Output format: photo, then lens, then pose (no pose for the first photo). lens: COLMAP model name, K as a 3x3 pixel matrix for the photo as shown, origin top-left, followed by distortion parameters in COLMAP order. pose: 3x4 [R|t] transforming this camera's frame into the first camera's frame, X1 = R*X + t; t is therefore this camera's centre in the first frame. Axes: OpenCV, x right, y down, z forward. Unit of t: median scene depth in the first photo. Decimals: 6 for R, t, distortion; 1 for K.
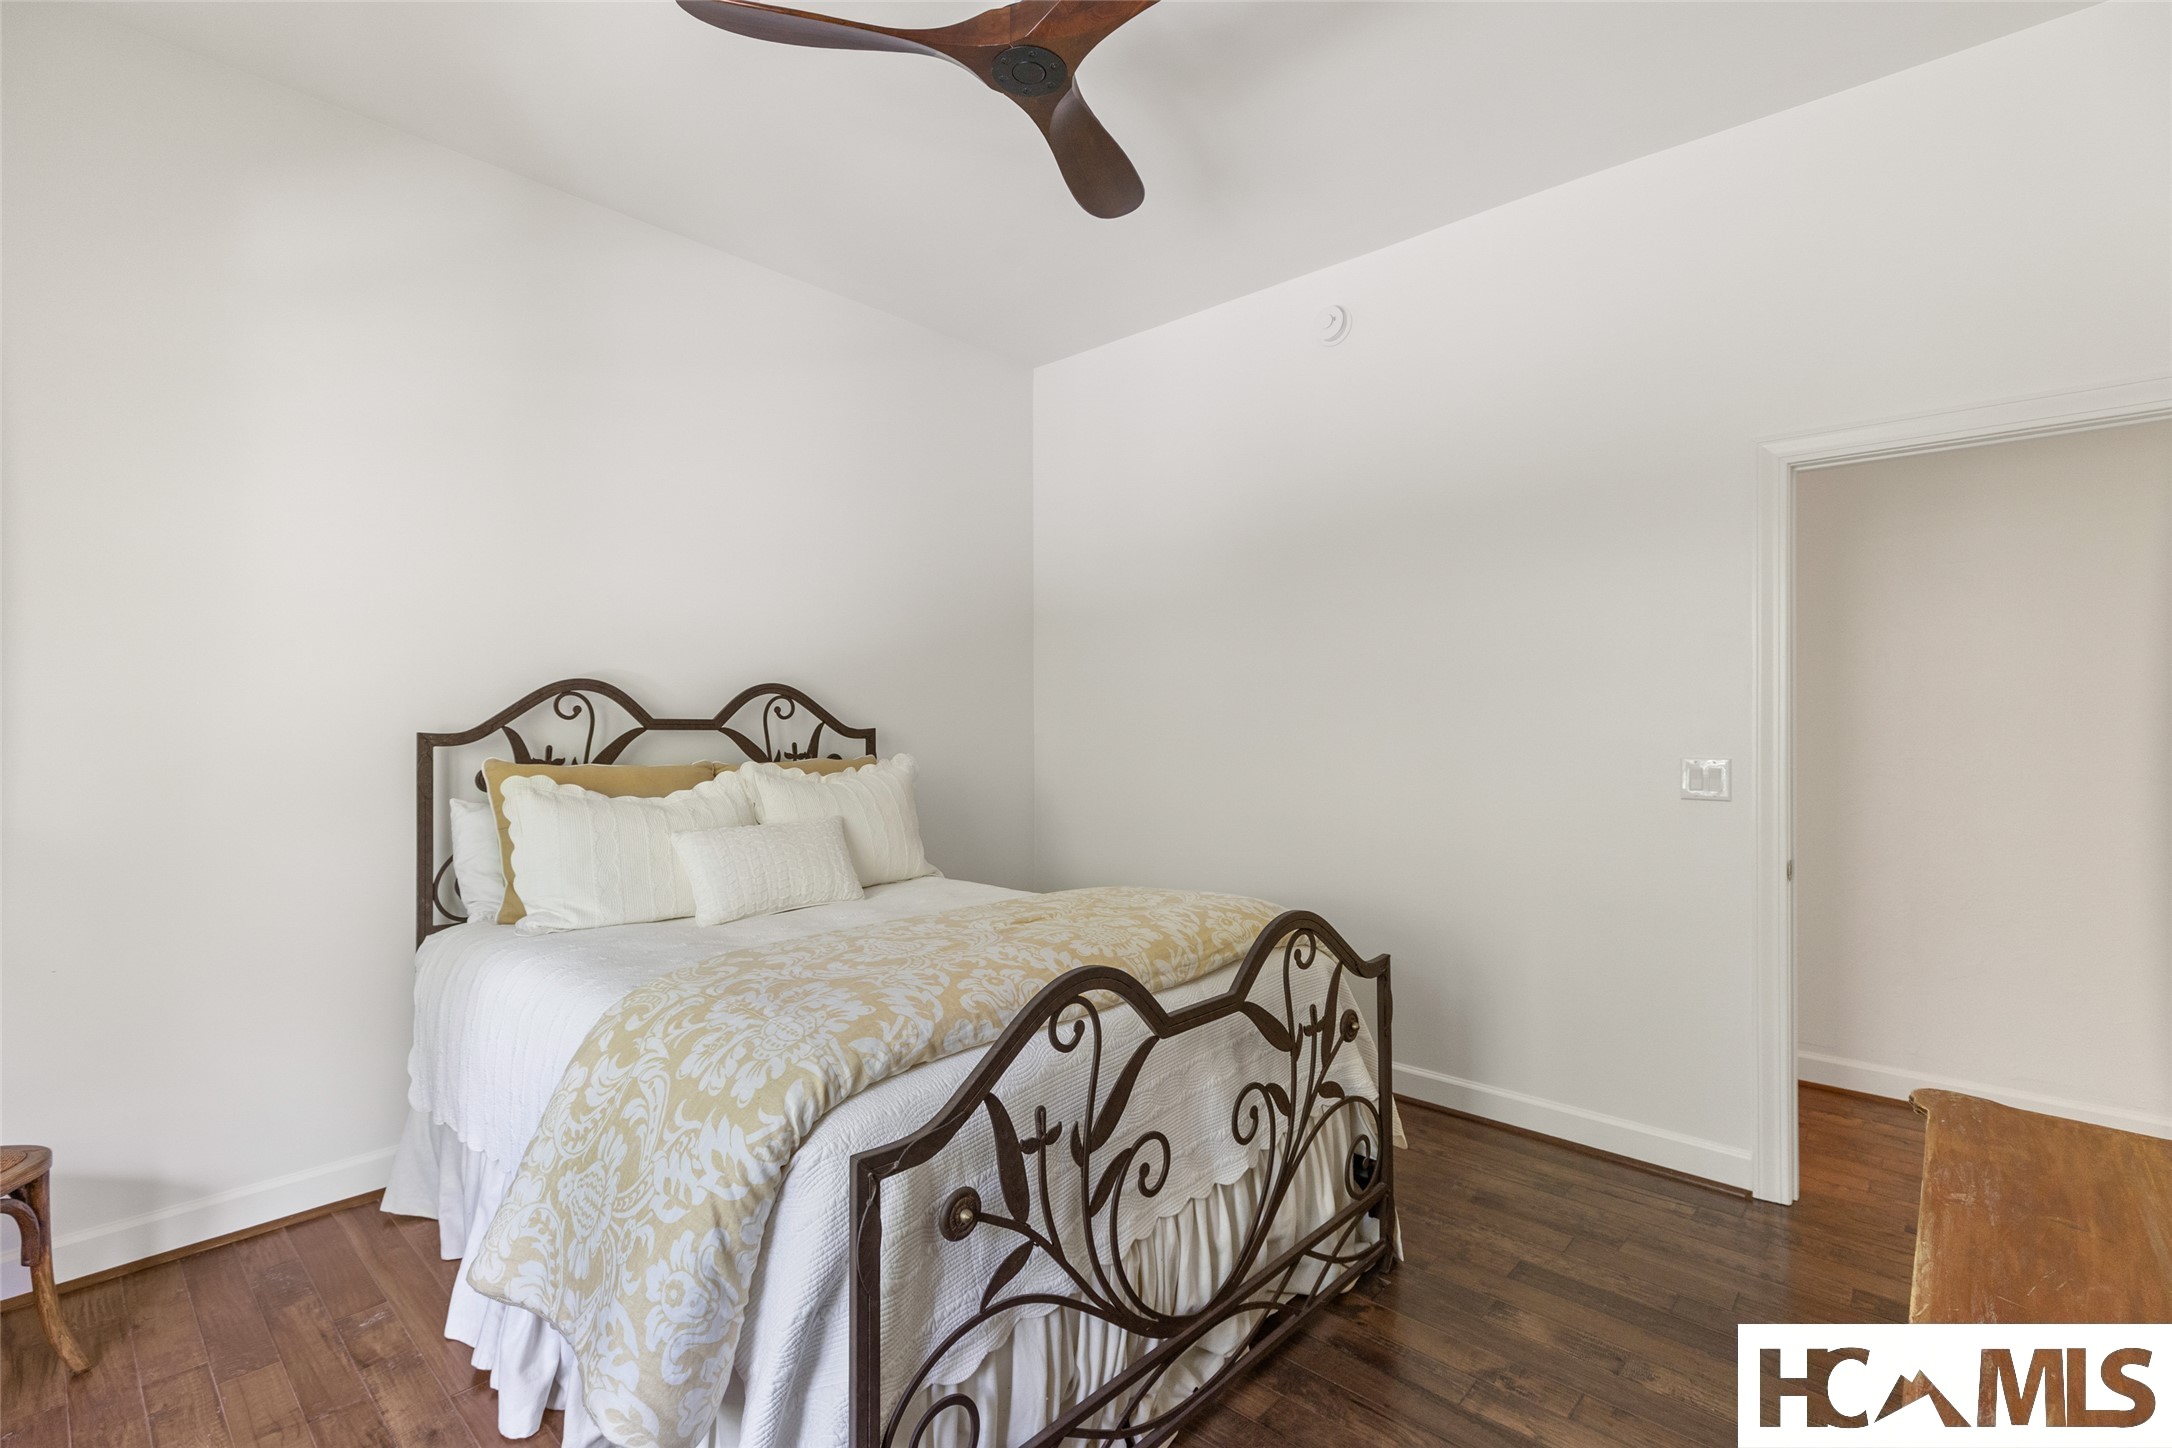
lens RADIAL K [[970.1, 0, 1081.1], [0, 970.1, 718.3], [0, 0, 1]] dist [0.007407, -0.001747]
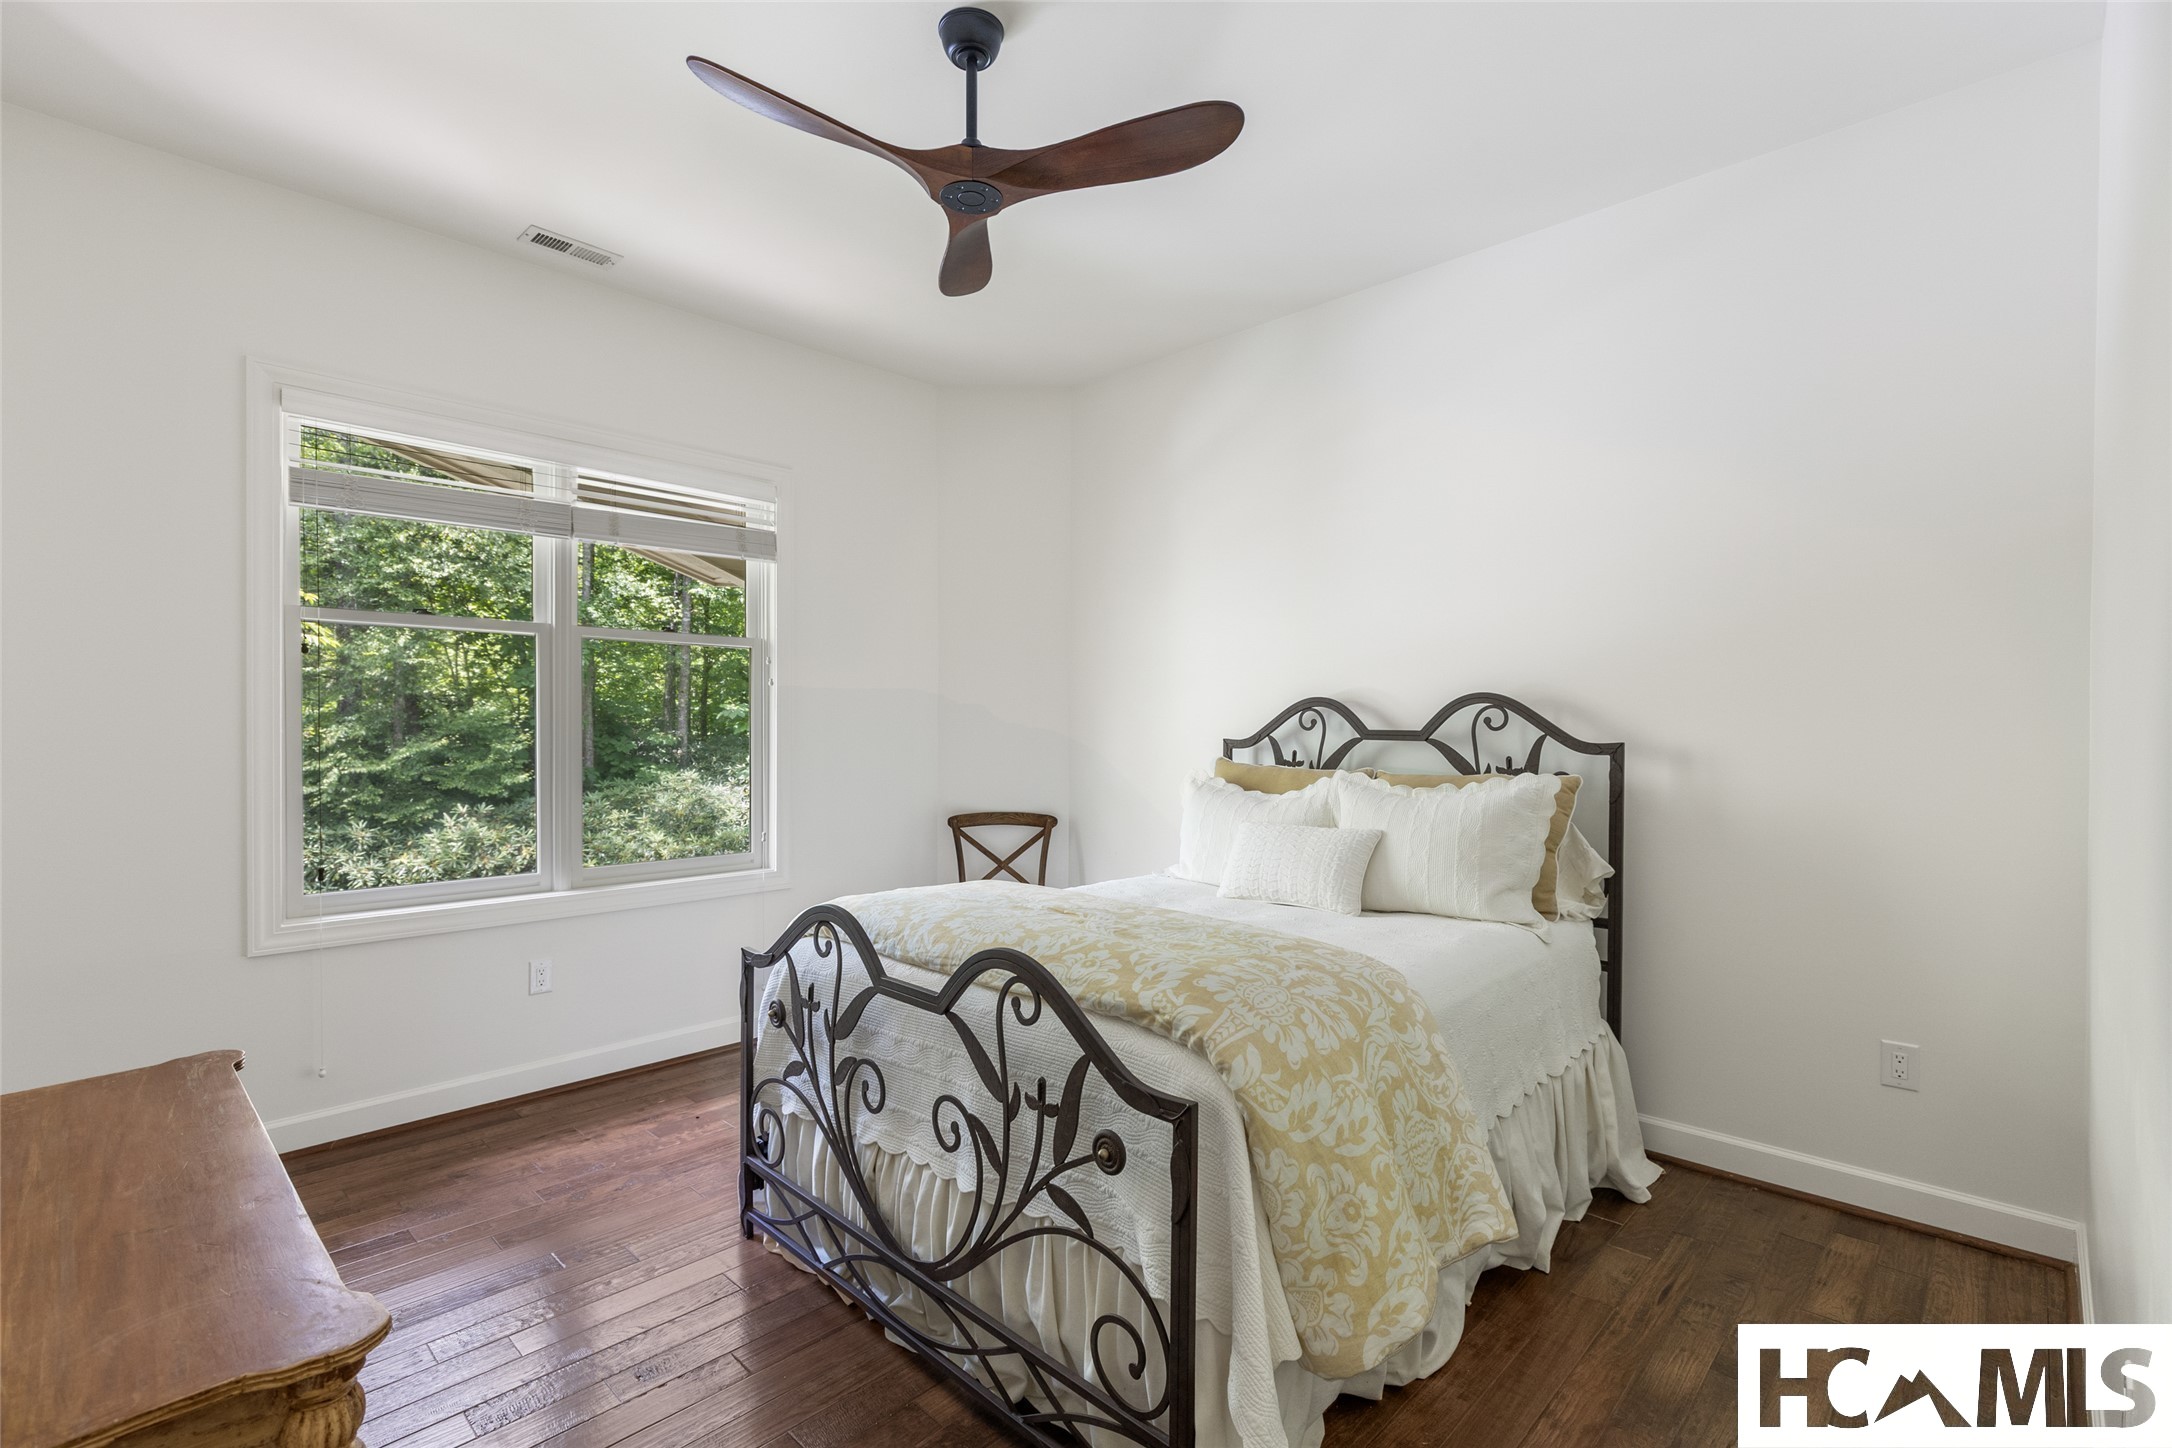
lens RADIAL K [[970.1, 0, 1081.0], [0, 970.1, 730.0], [0, 0, 1]] dist [0.007407, -0.001747]
pose [[-0.037492, 0.001079, -0.999296, 1.032370], [0.002020, 0.999997, 0.001004, -0.001876], [0.999295, -0.001981, -0.037494, 1.033884]]
